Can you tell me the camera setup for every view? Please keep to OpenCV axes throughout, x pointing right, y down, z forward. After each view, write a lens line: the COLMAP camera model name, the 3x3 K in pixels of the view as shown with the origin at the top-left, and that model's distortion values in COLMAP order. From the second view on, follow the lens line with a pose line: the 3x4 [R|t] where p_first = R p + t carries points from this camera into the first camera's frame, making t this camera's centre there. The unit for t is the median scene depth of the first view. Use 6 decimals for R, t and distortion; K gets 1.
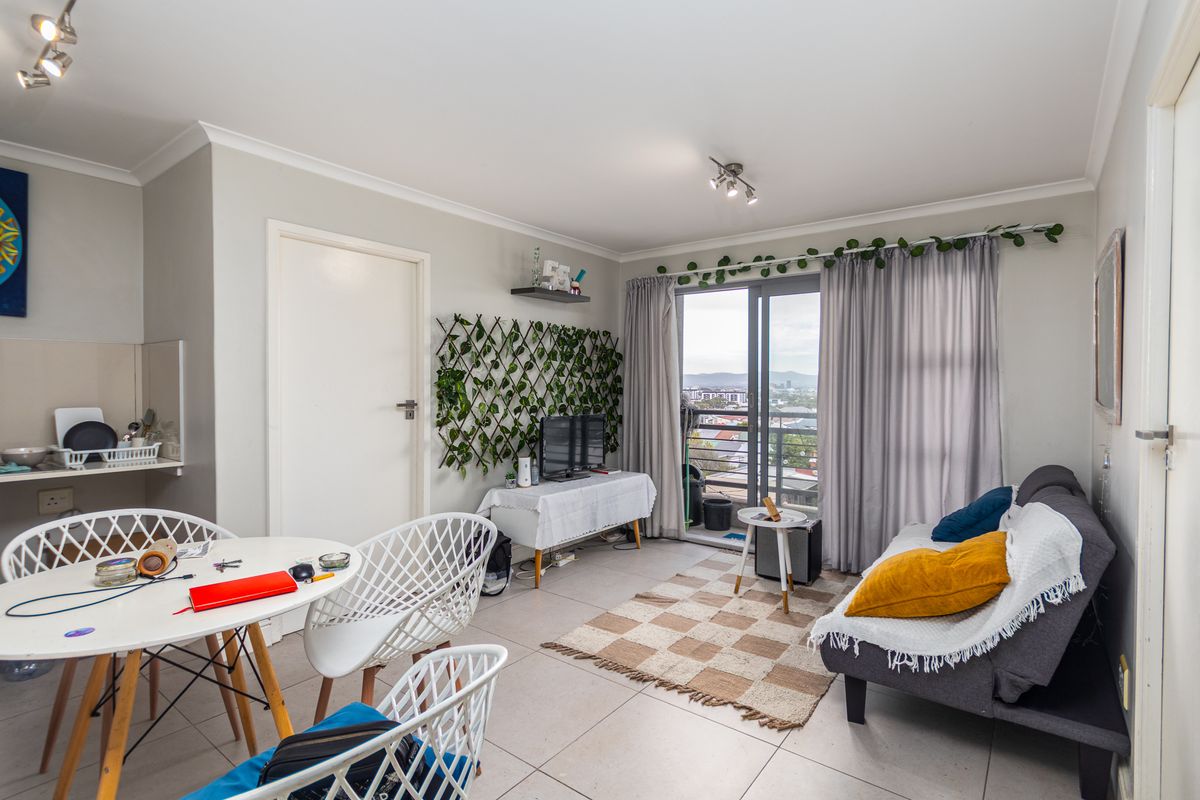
lens RADIAL K [[575.3, 0, 615.7], [0, 575.3, 392.2], [0, 0, 1]] dist [0.000769, 0.000301]
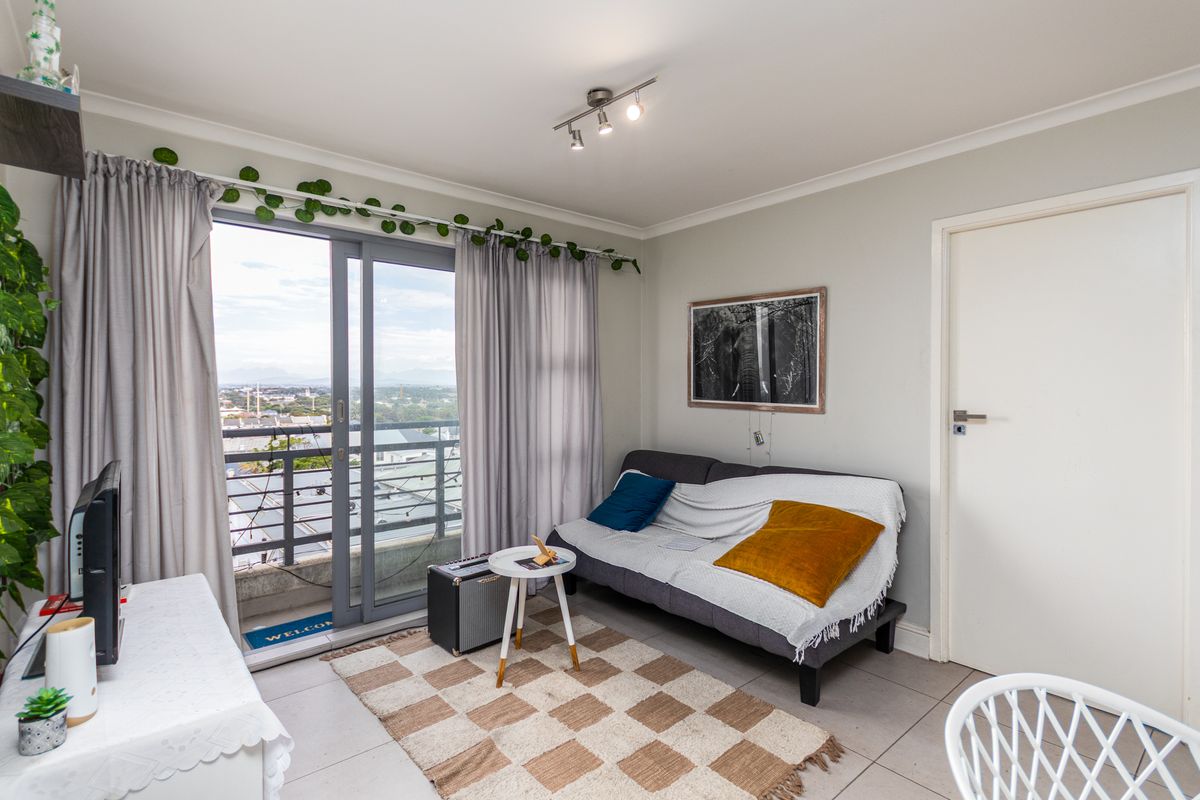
lens RADIAL K [[575.3, 0, 615.7], [0, 575.3, 392.2], [0, 0, 1]] dist [0.000769, 0.000301]
pose [[0.212729, -0.017341, 0.976957, -0.386765], [0.015759, 0.999773, 0.014314, -0.014883], [-0.976984, 0.012351, 0.212954, 0.624927]]
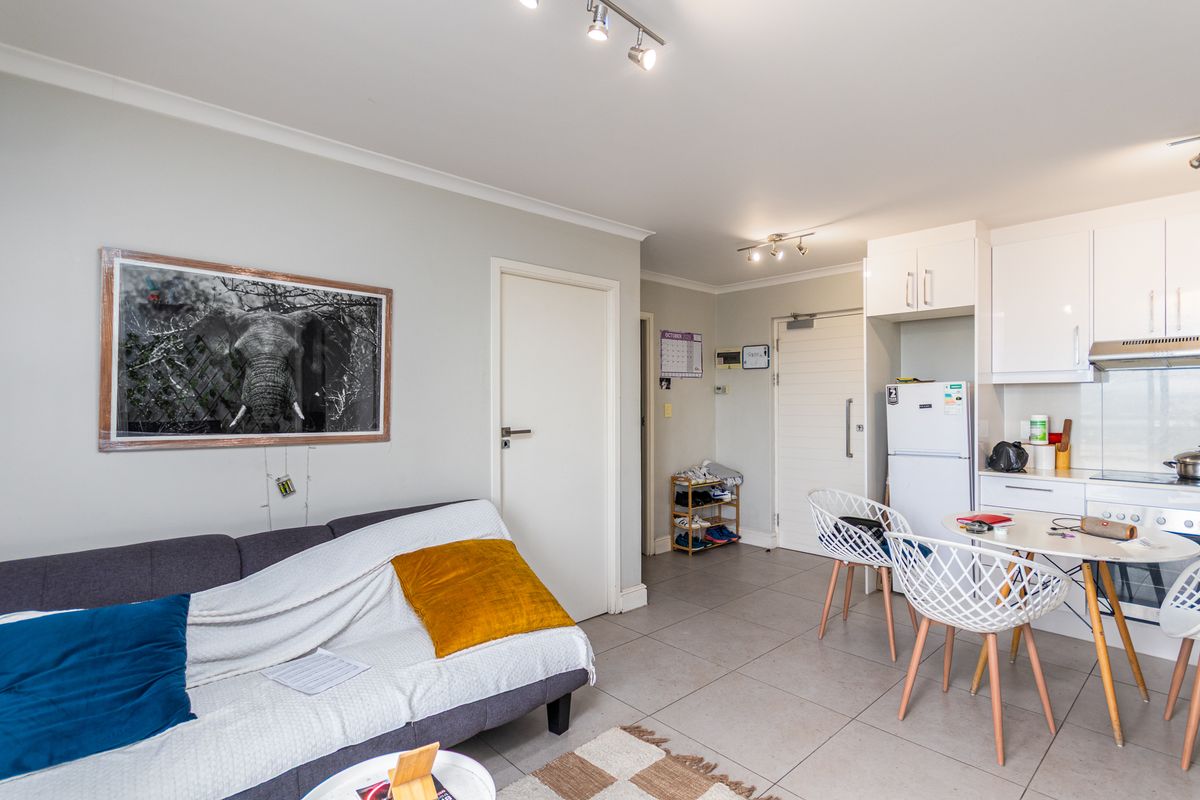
lens RADIAL K [[579.9, 0, 605.3], [0, 579.9, 404.3], [0, 0, 1]] dist [-0.000567, 0.000248]
pose [[-0.981773, -0.004289, 0.190007, 0.077082], [-0.000210, 0.999769, 0.021480, -0.025897], [-0.190055, 0.021049, -0.981548, 1.122990]]
